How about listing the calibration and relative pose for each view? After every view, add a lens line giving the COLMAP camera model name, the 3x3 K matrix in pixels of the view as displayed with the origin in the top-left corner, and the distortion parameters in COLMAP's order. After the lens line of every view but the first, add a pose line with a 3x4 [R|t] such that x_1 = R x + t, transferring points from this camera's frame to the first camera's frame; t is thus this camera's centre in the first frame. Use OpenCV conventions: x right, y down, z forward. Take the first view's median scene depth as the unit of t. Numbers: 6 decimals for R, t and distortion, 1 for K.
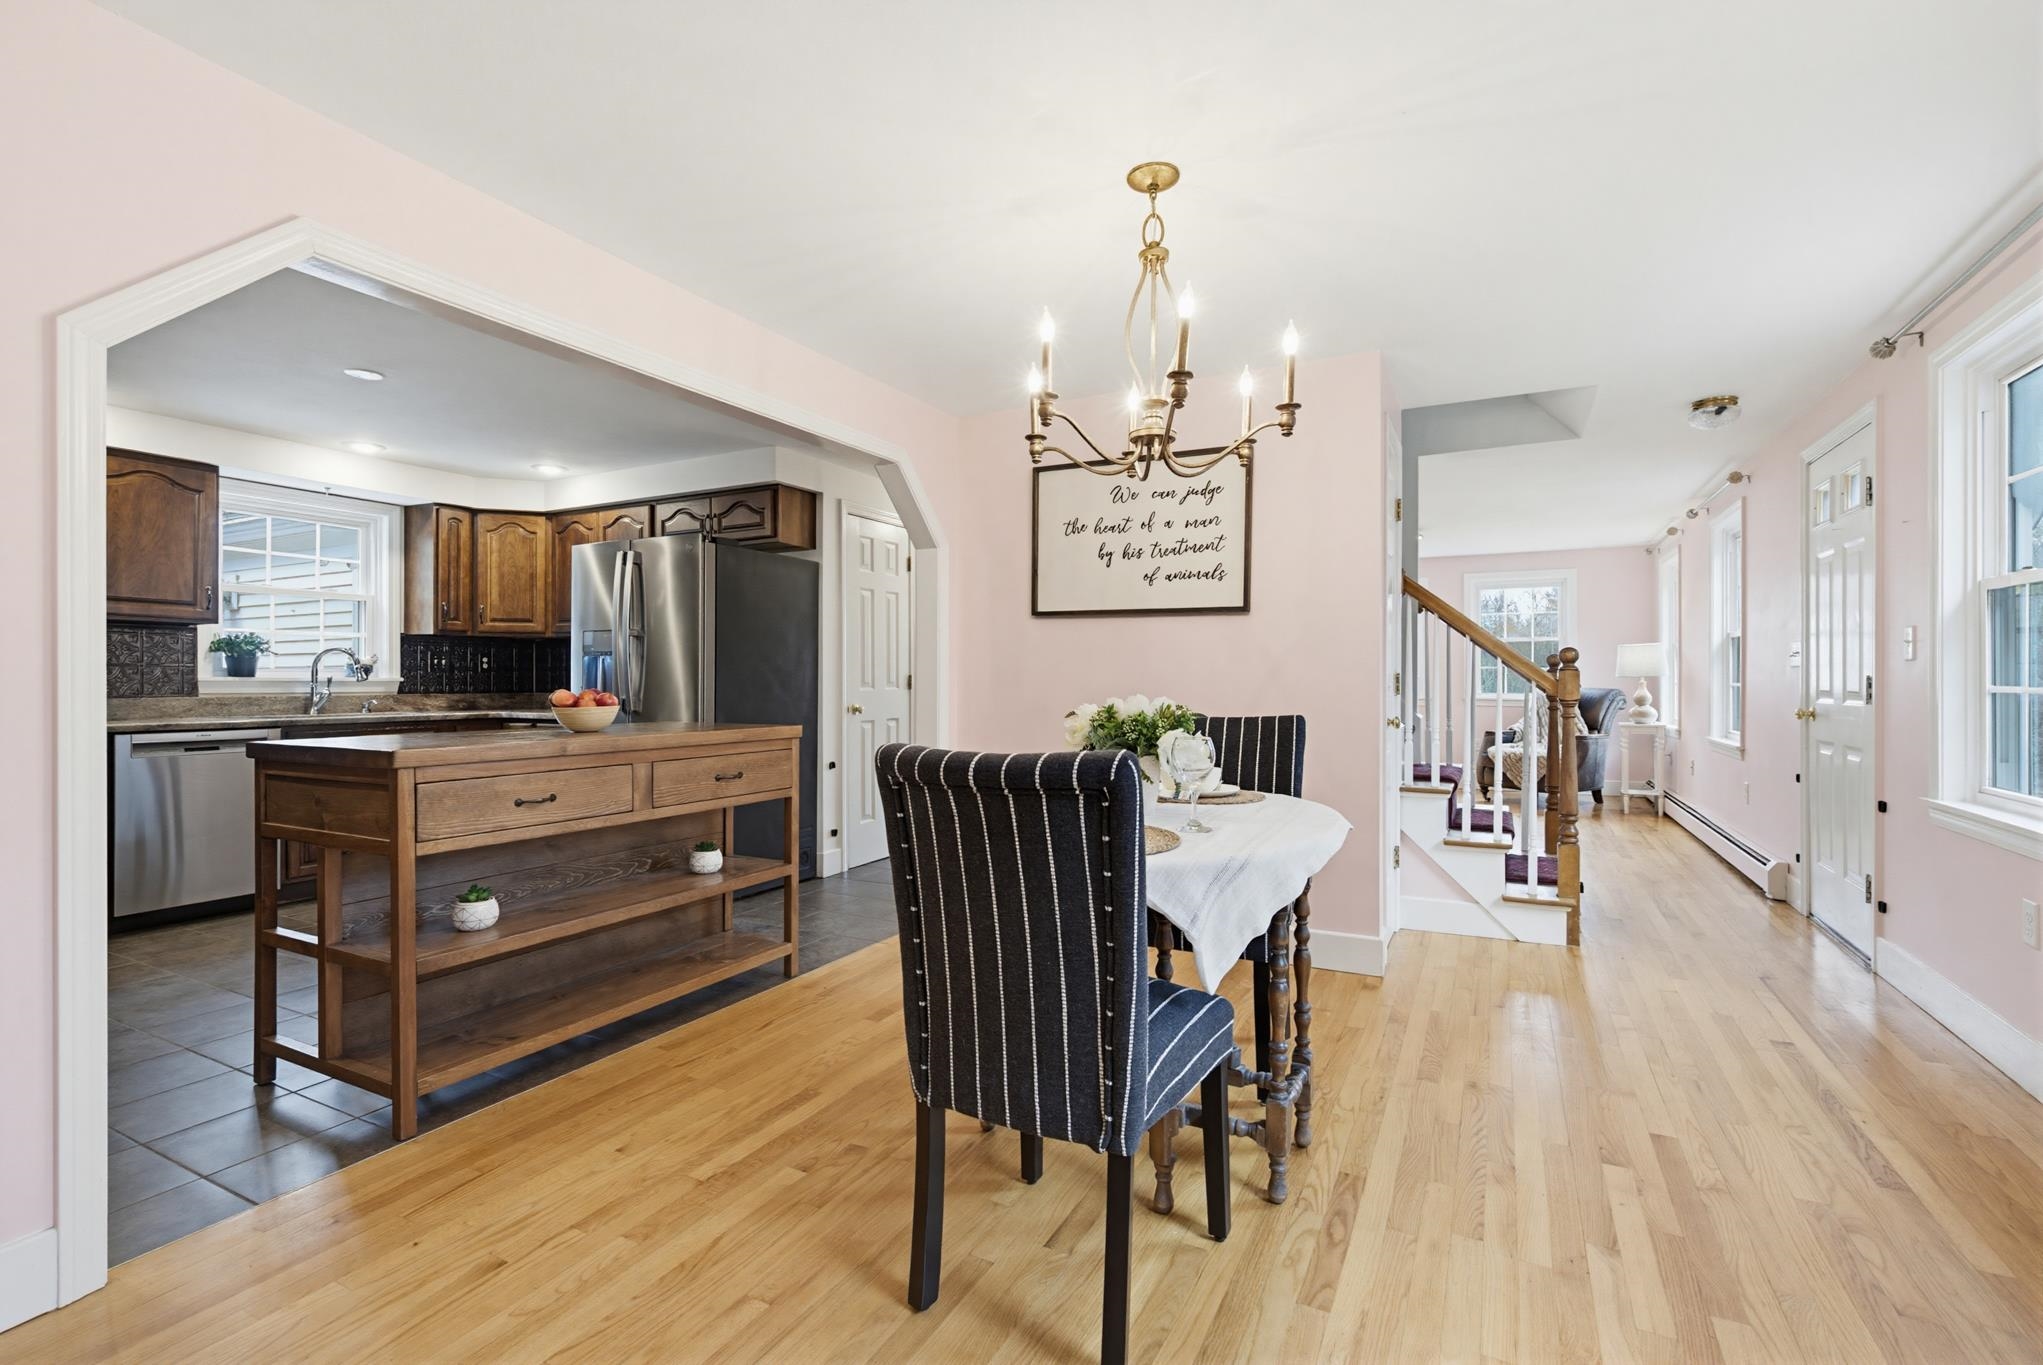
lens RADIAL K [[935.5, 0, 1020.3], [0, 935.5, 678.7], [0, 0, 1]] dist [0.003956, -0.000029]
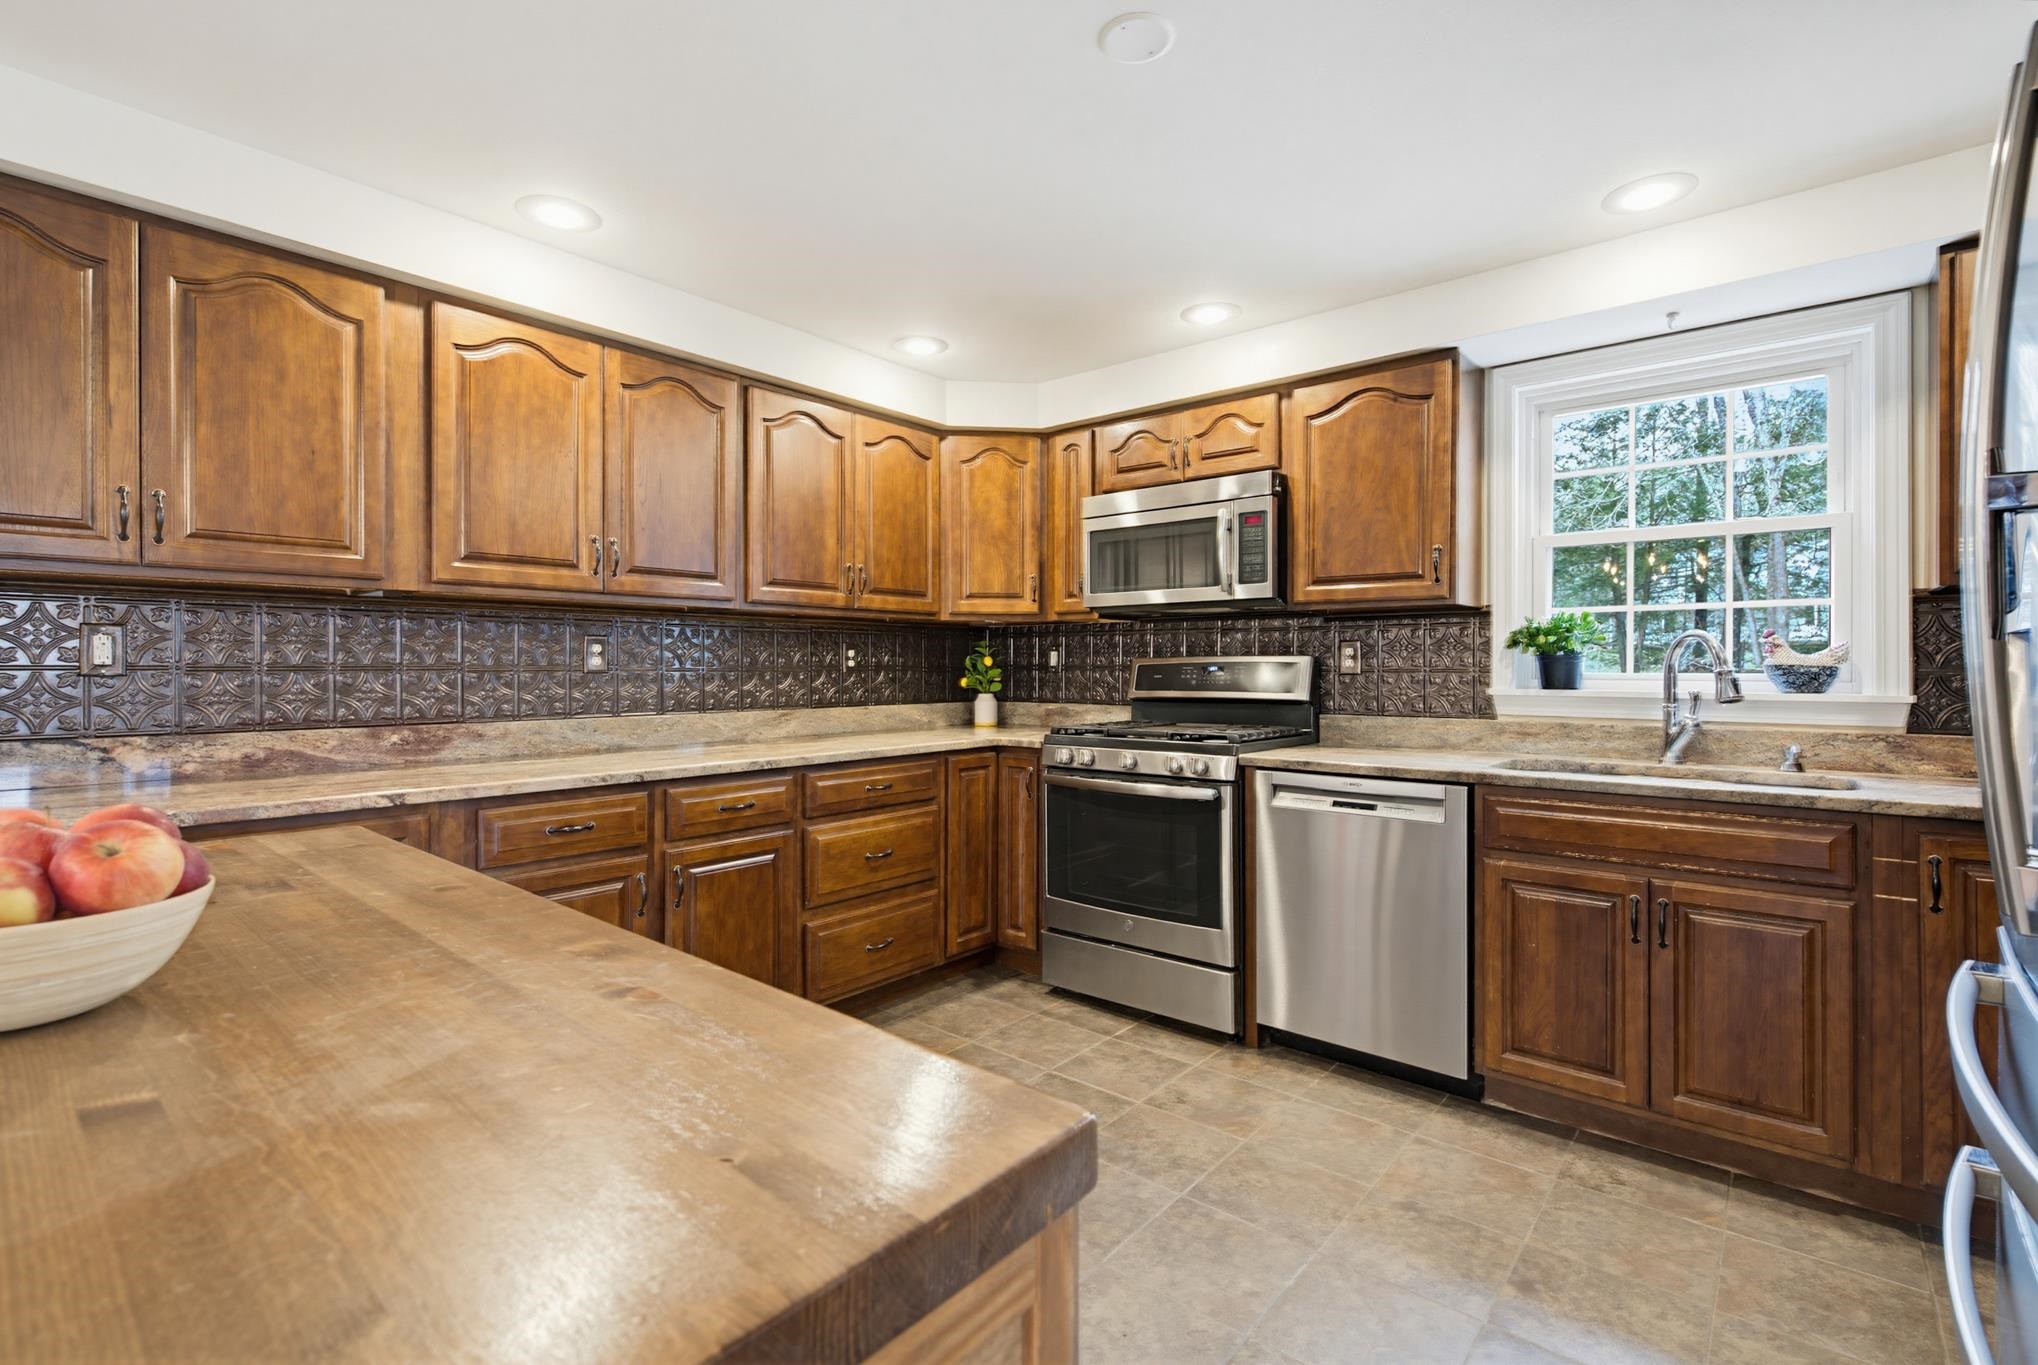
lens RADIAL K [[933.2, 0, 1018.0], [0, 933.2, 681.2], [0, 0, 1]] dist [0.003956, -0.000029]
pose [[-0.225405, 0.004924, -0.974253, -0.181353], [-0.002990, 0.999979, 0.005745, -0.009447], [0.974260, 0.004208, -0.225386, 0.802001]]
